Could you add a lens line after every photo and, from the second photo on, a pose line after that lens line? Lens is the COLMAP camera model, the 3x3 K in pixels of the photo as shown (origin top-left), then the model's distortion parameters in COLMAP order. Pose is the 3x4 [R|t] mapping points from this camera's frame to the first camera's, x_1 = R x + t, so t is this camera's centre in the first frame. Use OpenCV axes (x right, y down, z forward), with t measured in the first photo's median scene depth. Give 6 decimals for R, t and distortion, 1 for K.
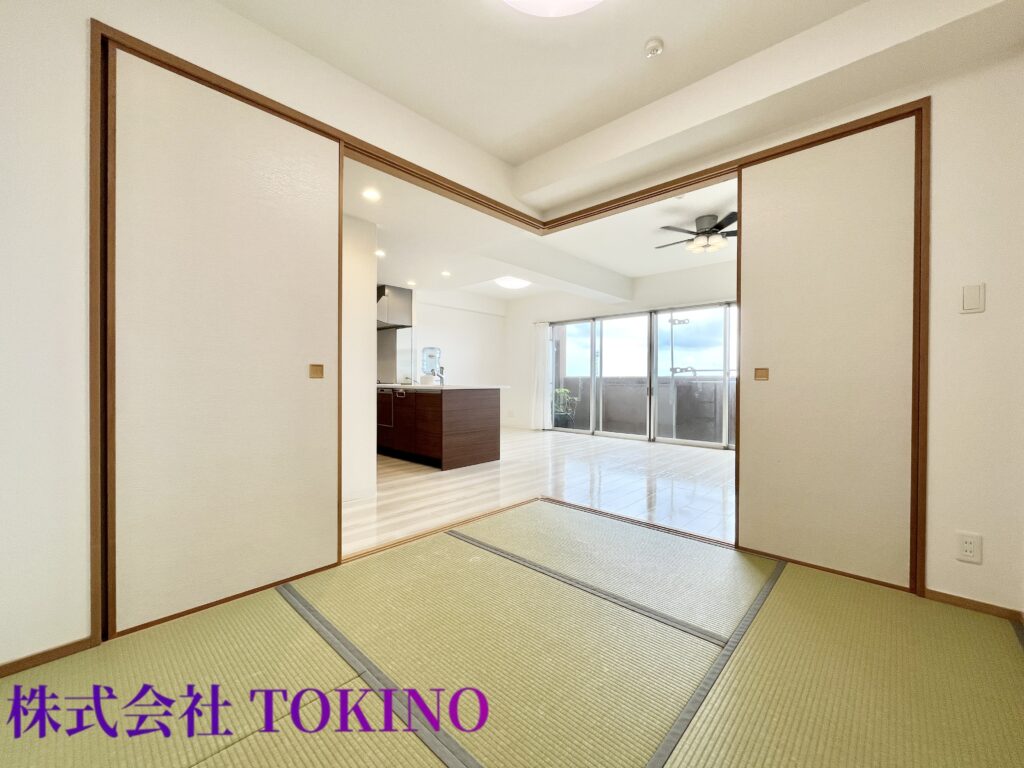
lens RADIAL K [[413.7, 0, 510.7], [0, 413.7, 384.2], [0, 0, 1]] dist [0.000036, -0.000755]
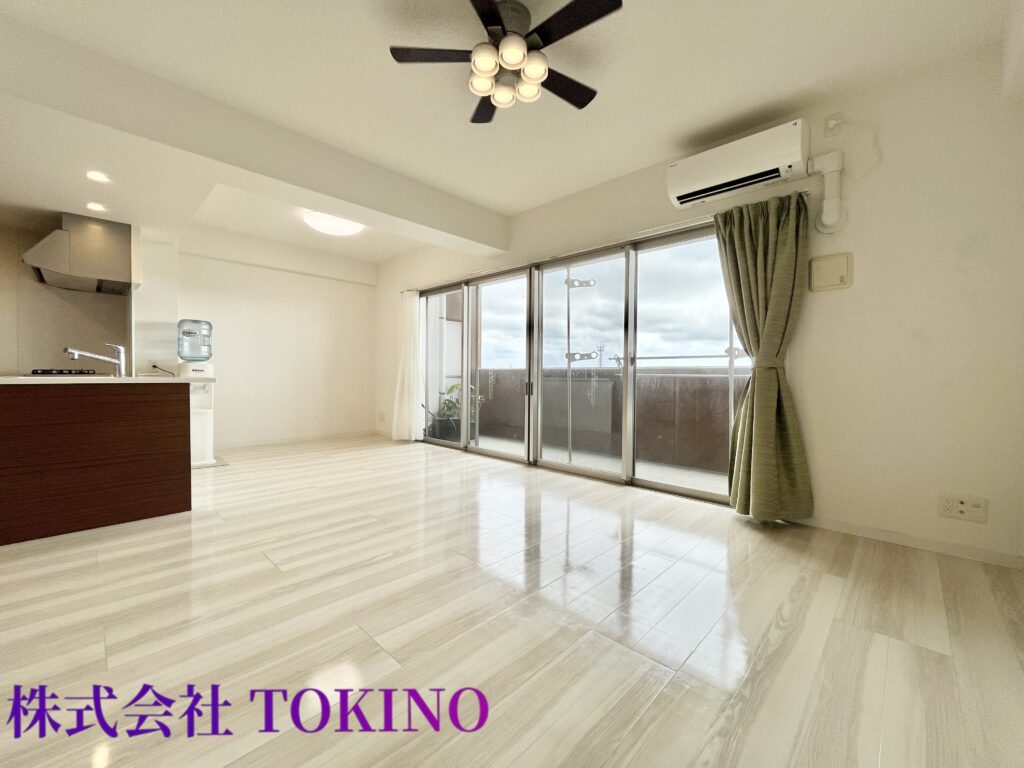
lens RADIAL K [[413.7, 0, 510.7], [0, 413.7, 384.2], [0, 0, 1]] dist [0.000036, -0.000755]
pose [[0.999689, 0.005653, -0.024302, 0.324127], [-0.005339, 0.999901, 0.012983, 0.001704], [0.024373, -0.012849, 0.999620, 0.350387]]
